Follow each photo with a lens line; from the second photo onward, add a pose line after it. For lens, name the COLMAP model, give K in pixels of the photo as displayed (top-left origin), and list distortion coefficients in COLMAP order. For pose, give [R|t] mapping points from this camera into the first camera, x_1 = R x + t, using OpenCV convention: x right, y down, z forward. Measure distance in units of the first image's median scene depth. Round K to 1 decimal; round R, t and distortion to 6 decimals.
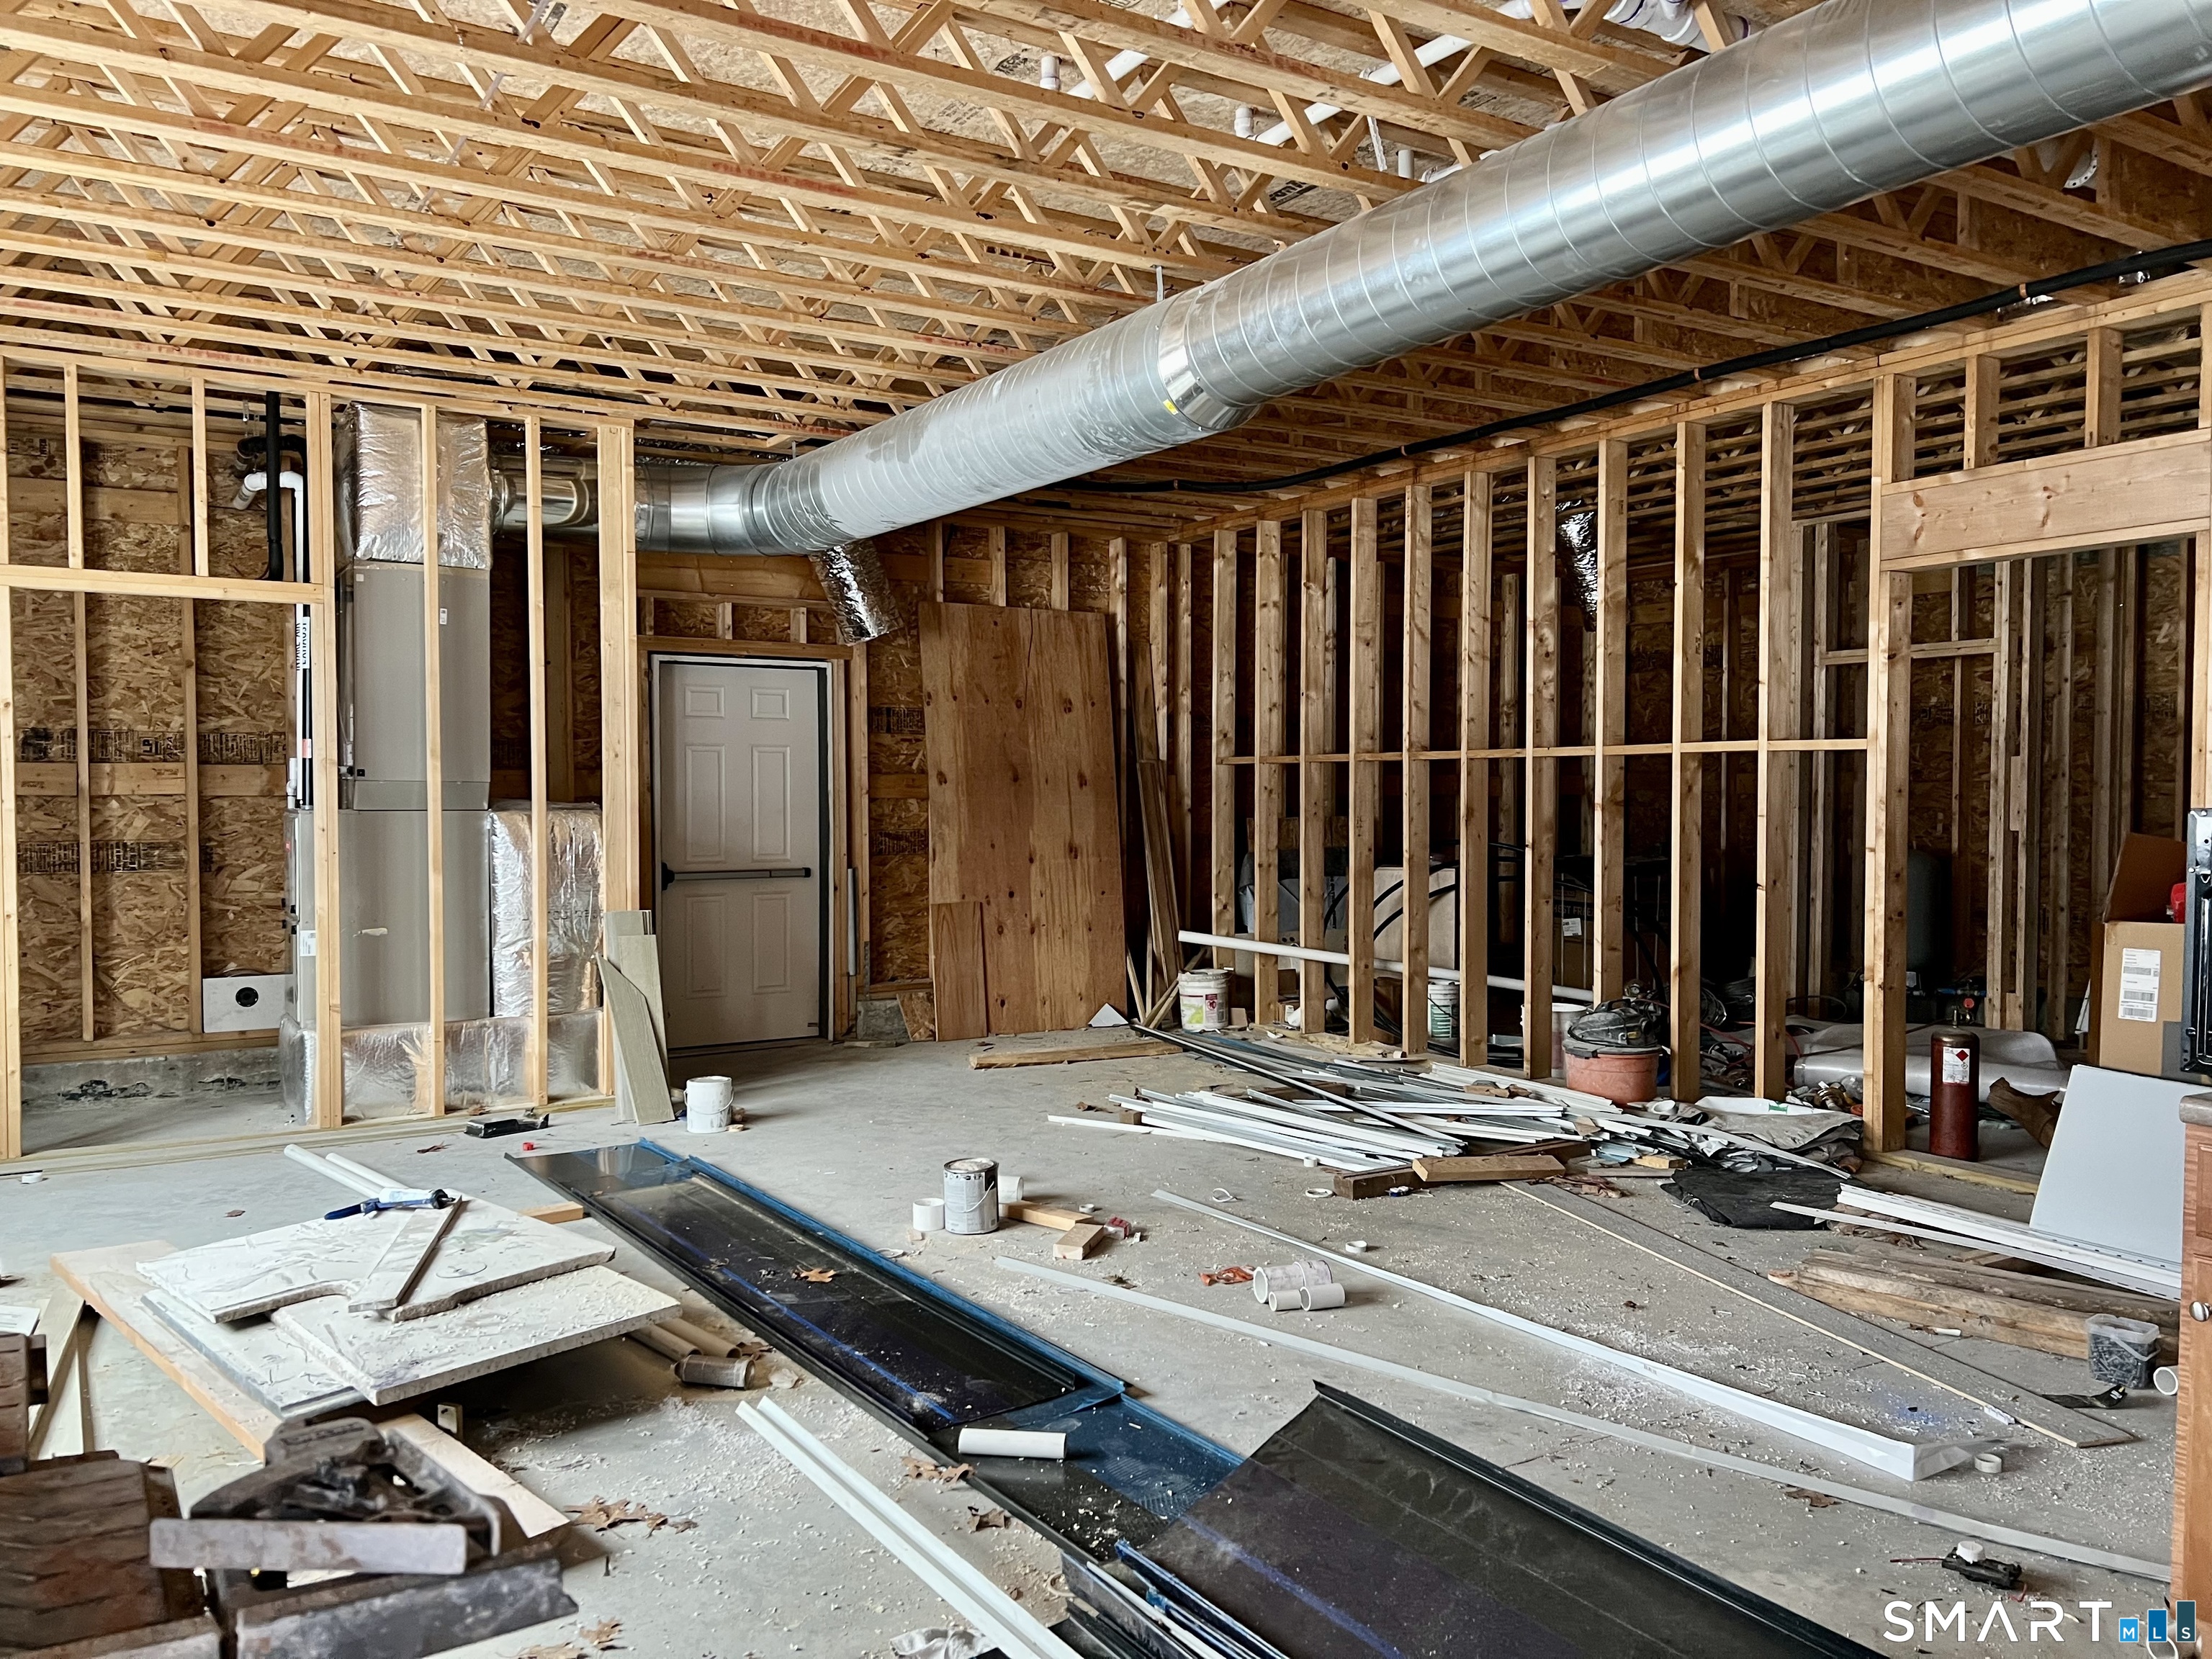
lens RADIAL K [[1656.7, 0, 1113.9], [0, 1656.7, 837.1], [0, 0, 1]] dist [0.006873, 0.000275]
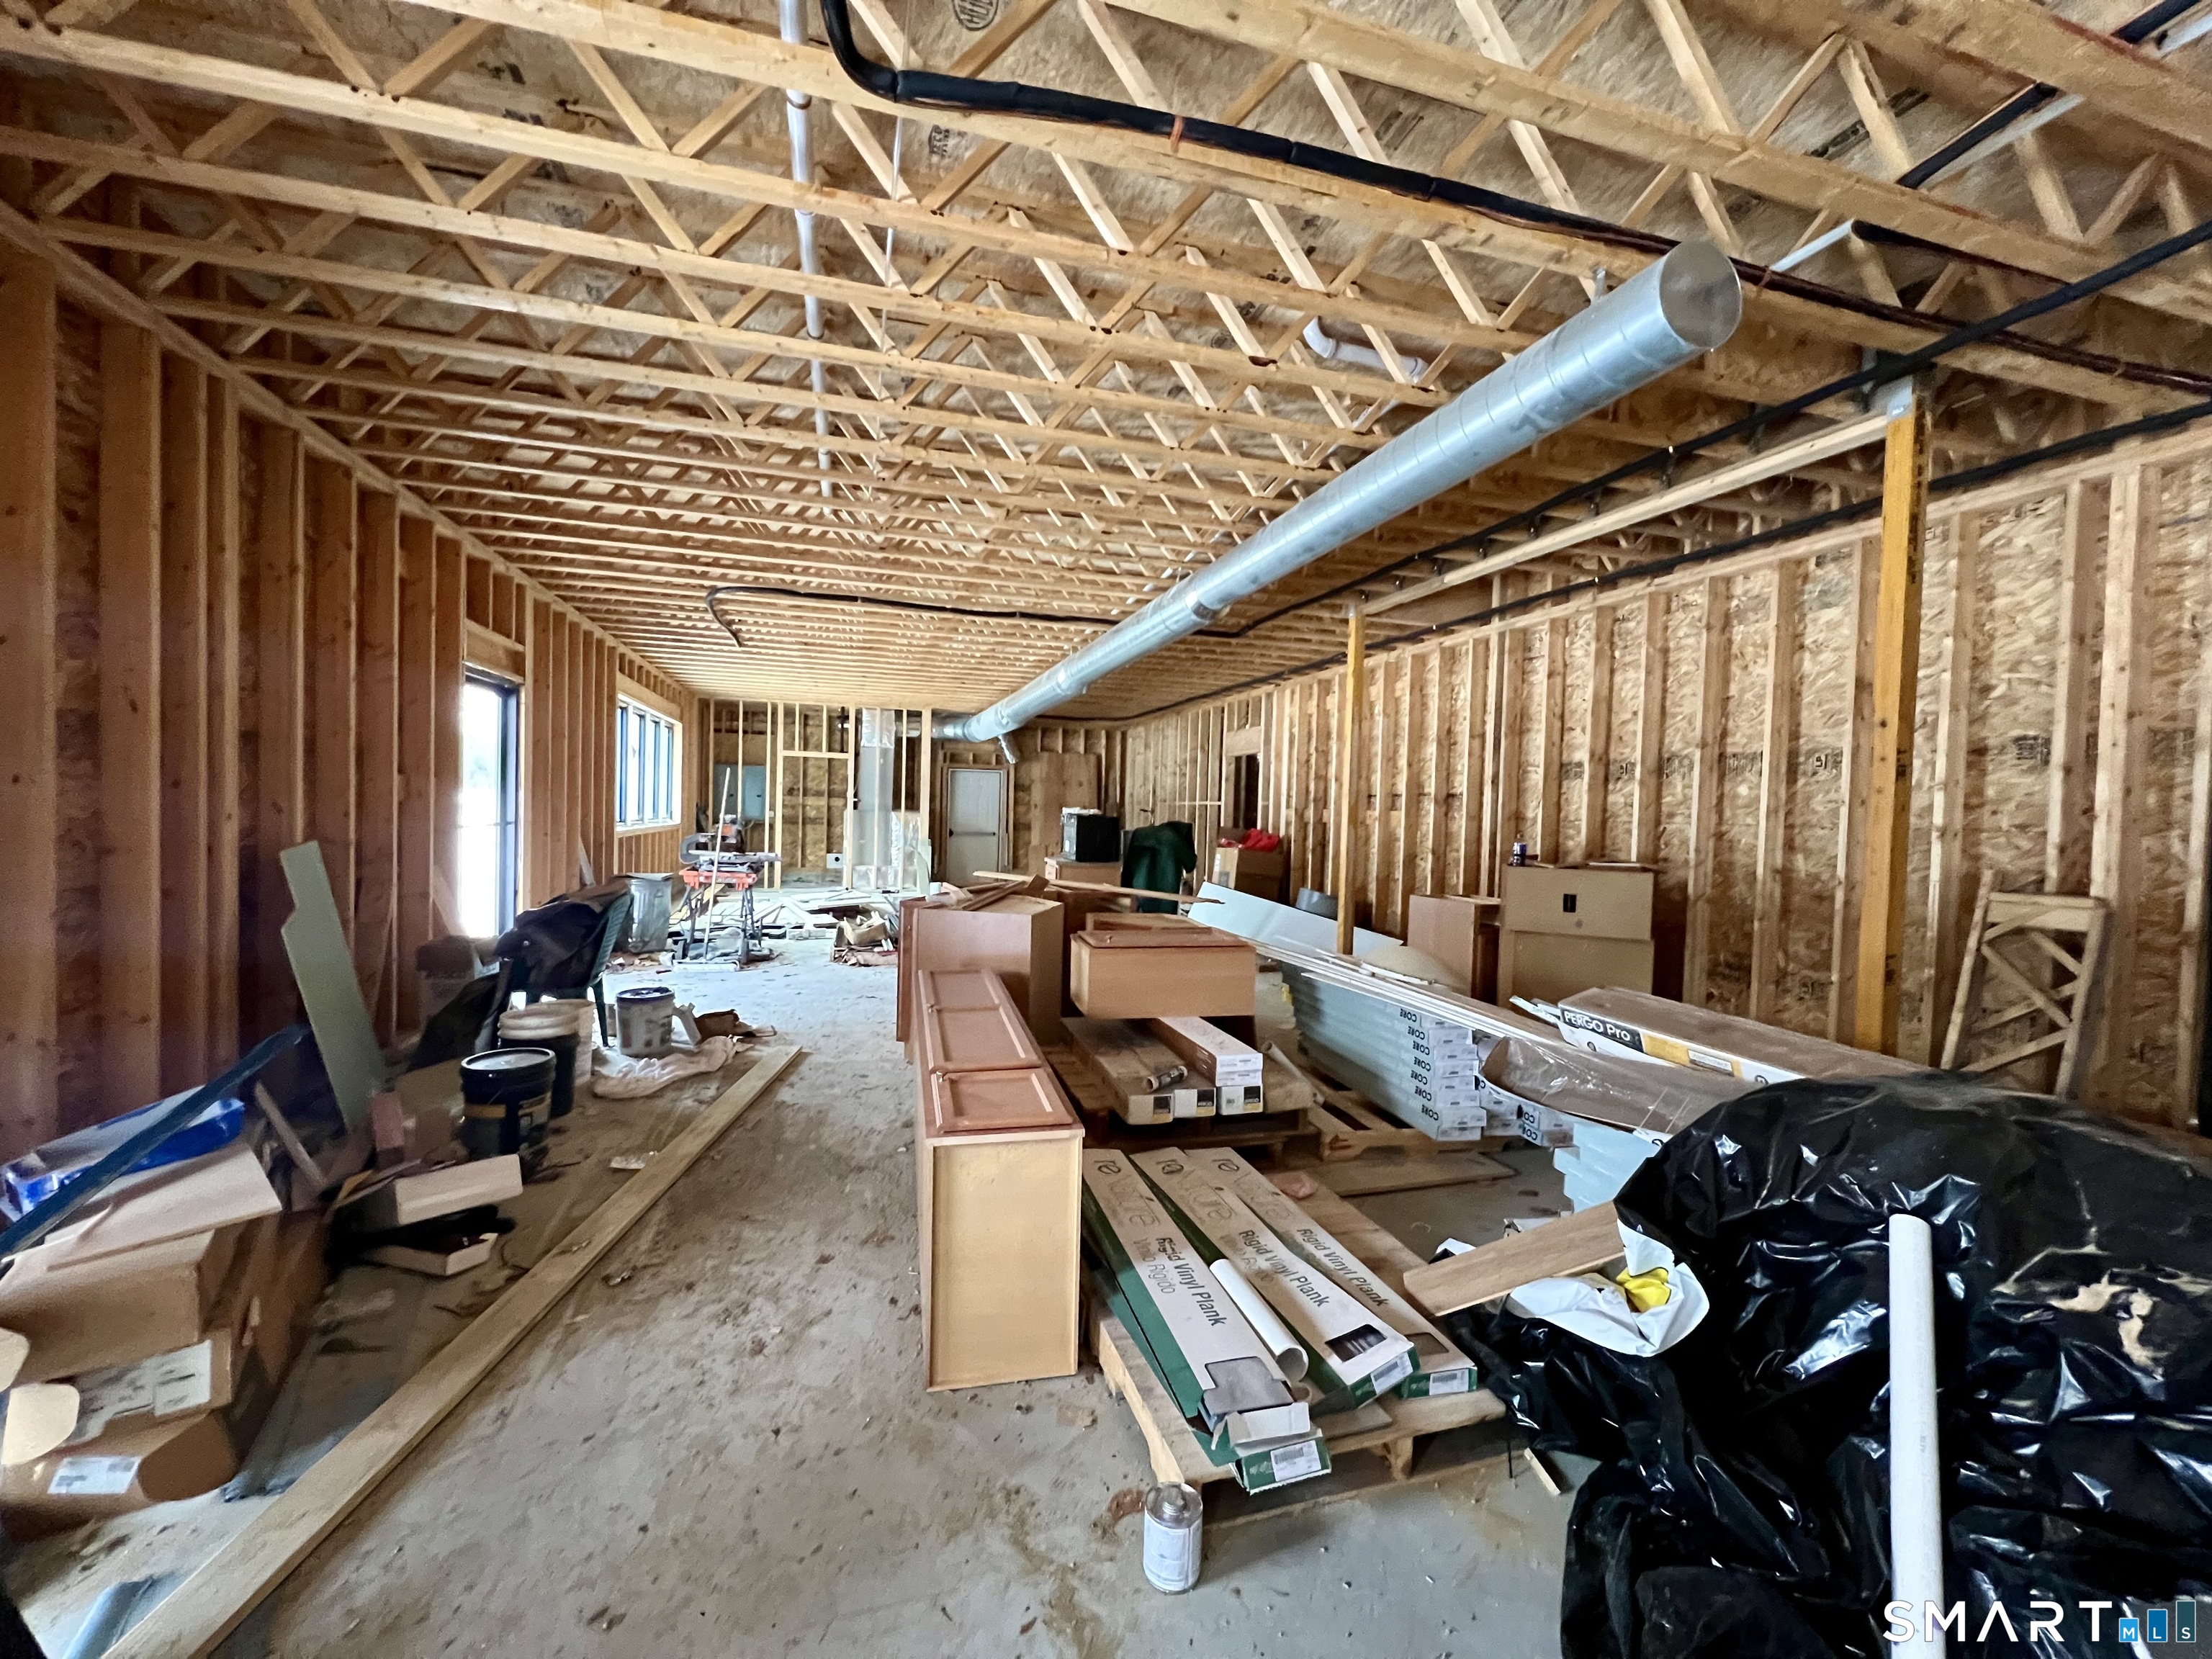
lens RADIAL K [[891.3, 0, 1097.7], [0, 891.3, 833.4], [0, 0, 1]] dist [0.001176, 0.000147]
pose [[0.958600, 0.031791, -0.282977, 0.630772], [-0.034122, 0.999412, -0.003312, 0.024259], [0.282706, 0.012831, 0.959121, -0.793447]]
